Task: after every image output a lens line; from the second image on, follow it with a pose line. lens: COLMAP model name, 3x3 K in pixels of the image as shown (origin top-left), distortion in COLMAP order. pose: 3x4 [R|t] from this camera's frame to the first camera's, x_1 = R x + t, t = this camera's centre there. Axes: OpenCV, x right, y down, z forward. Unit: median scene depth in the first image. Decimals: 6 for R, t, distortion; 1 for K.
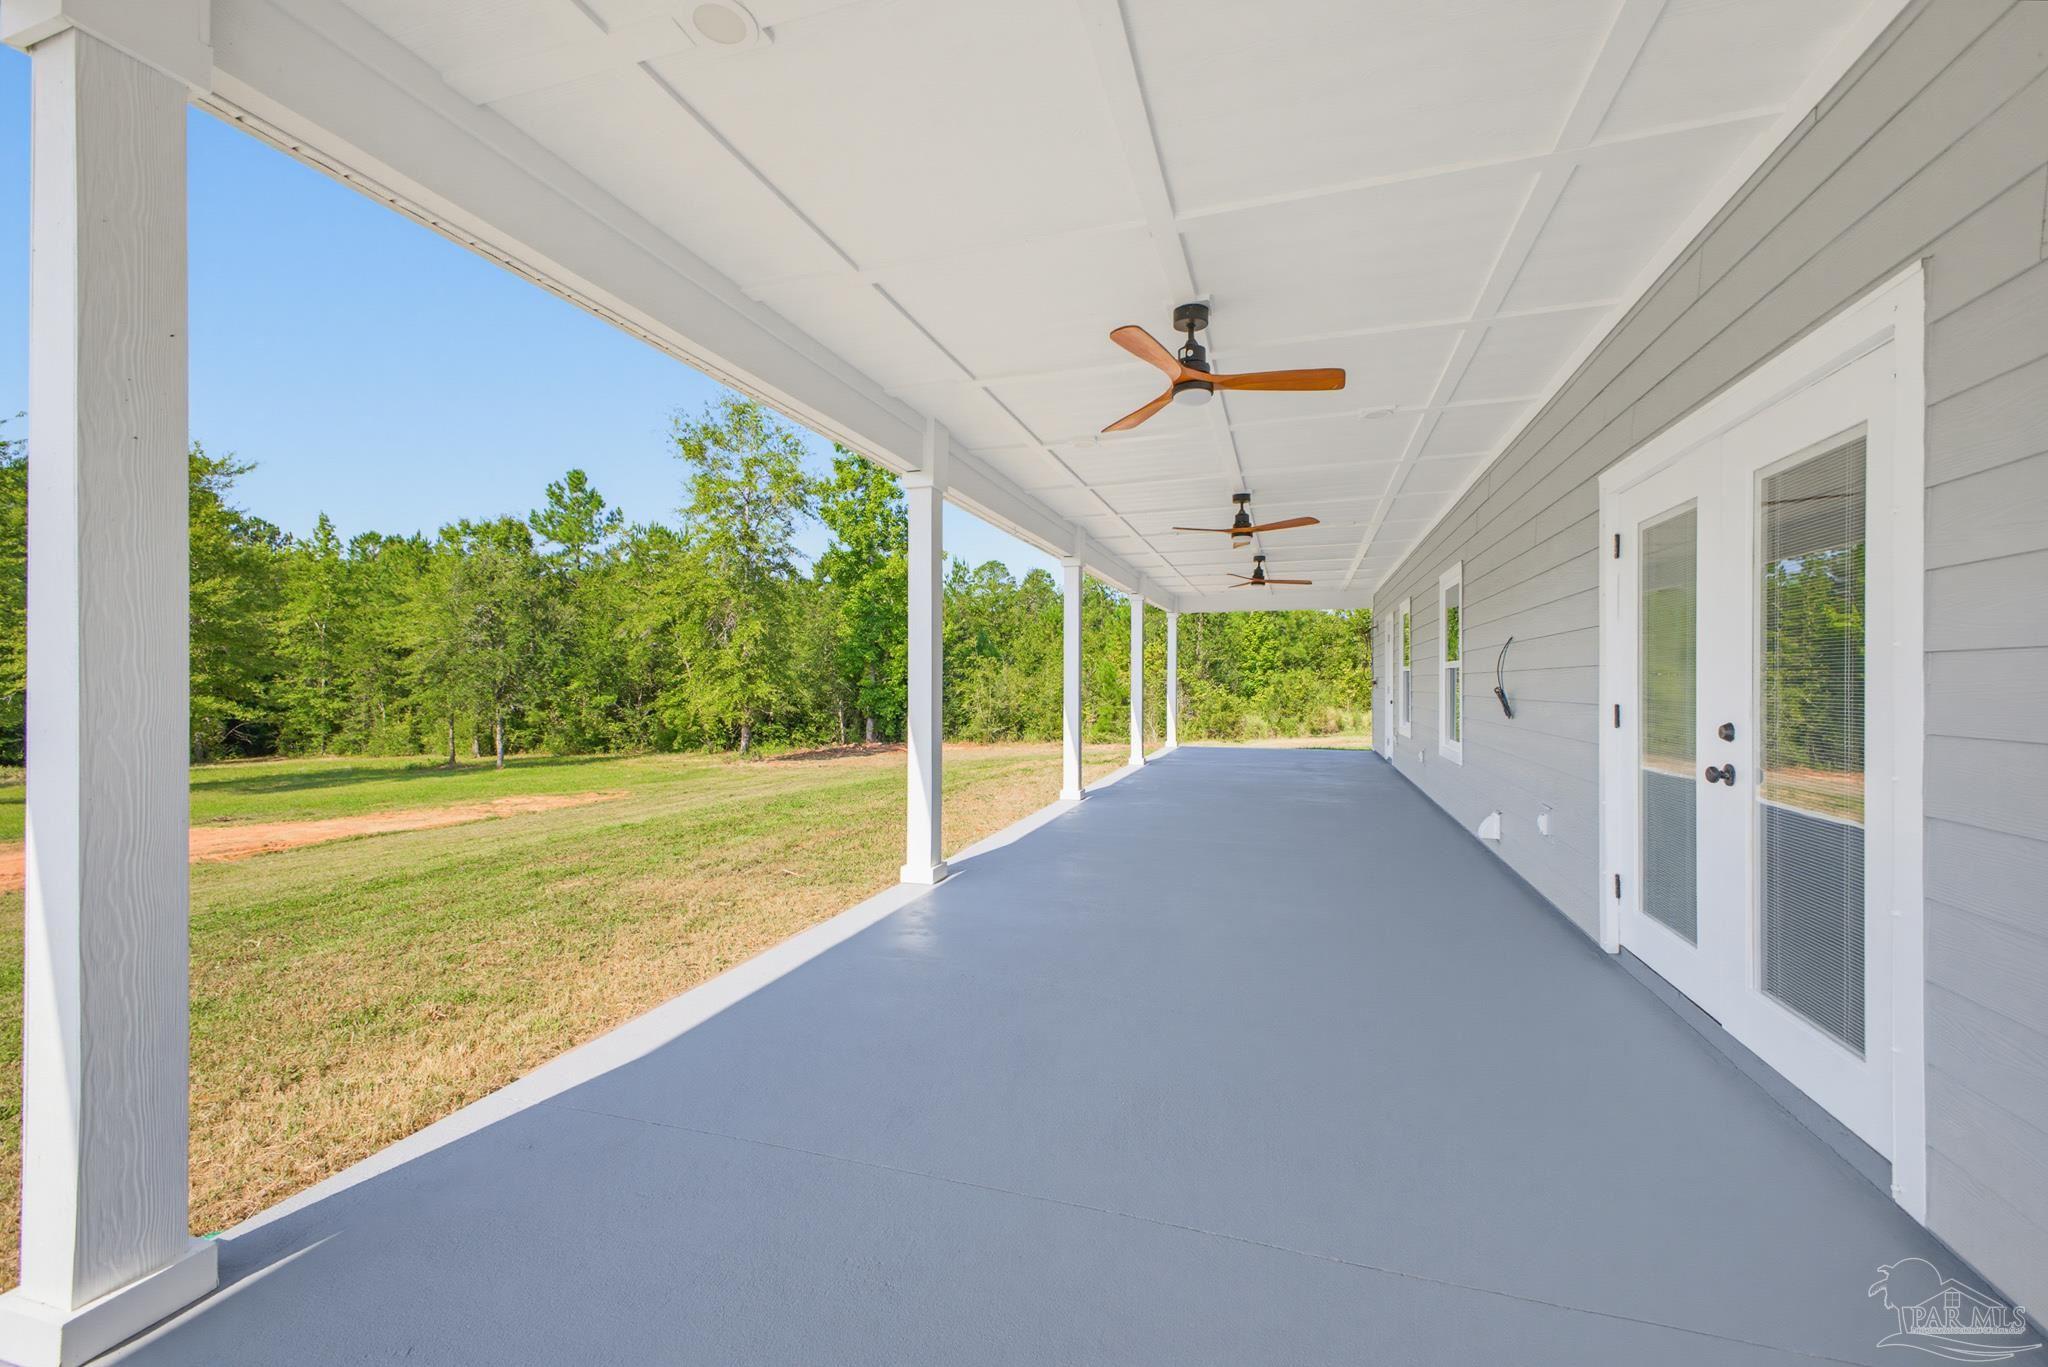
lens RADIAL K [[808.4, 0, 1039.6], [0, 808.4, 680.0], [0, 0, 1]] dist [0.014649, -0.001581]
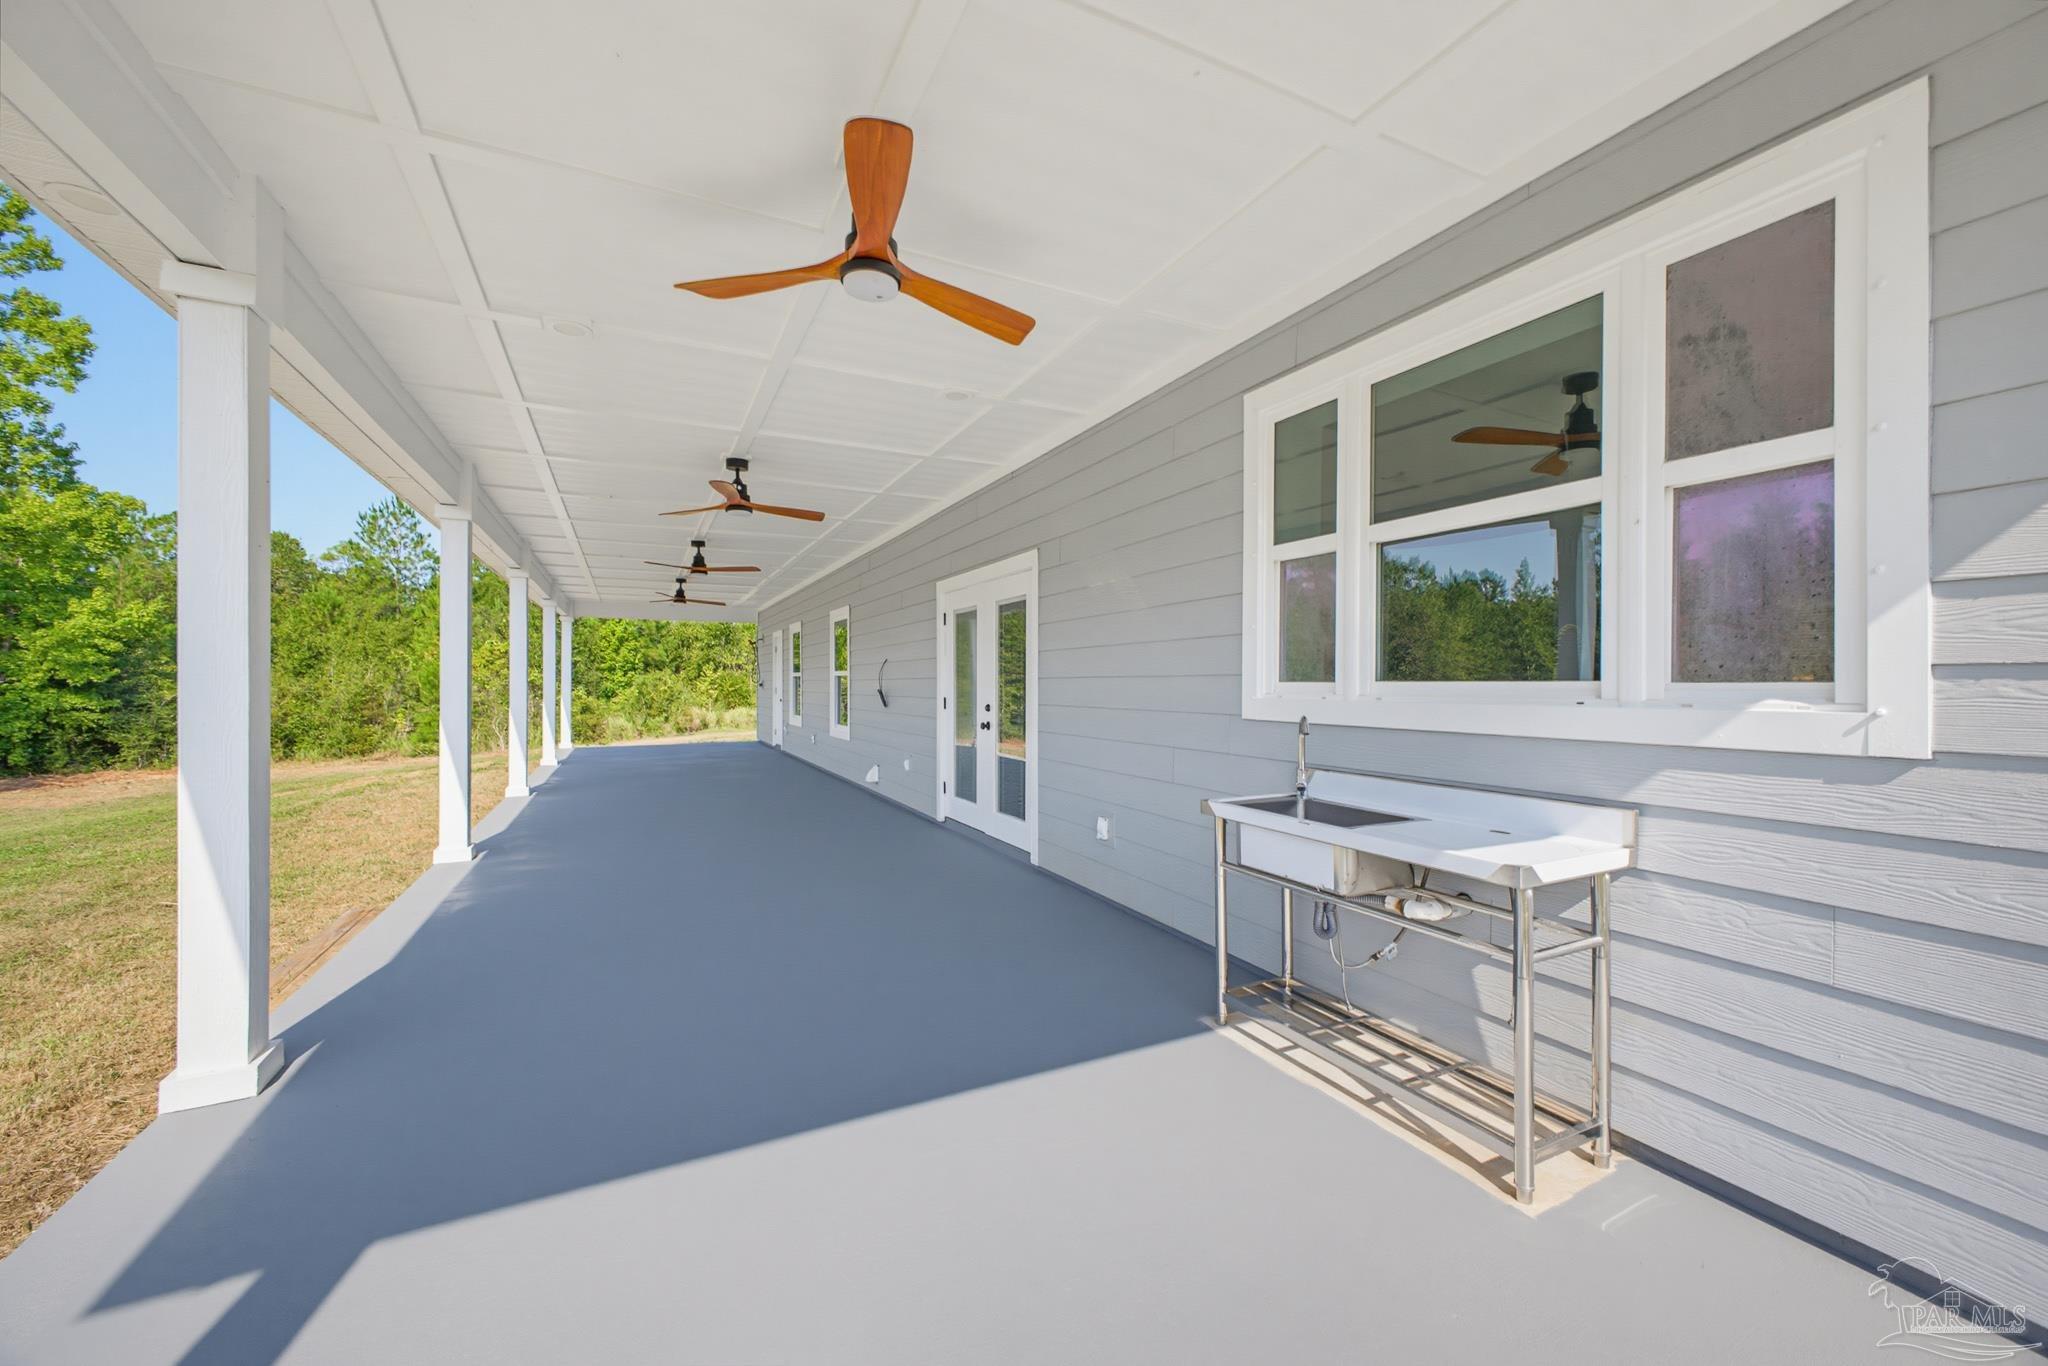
lens RADIAL K [[835.6, 0, 1022.8], [0, 835.6, 682.4], [0, 0, 1]] dist [-0.000632, -0.000056]
pose [[0.724715, -0.002432, 0.689044, -0.125813], [0.000227, 0.999995, 0.003291, -0.003321], [-0.689049, -0.002229, 0.724712, -0.138401]]
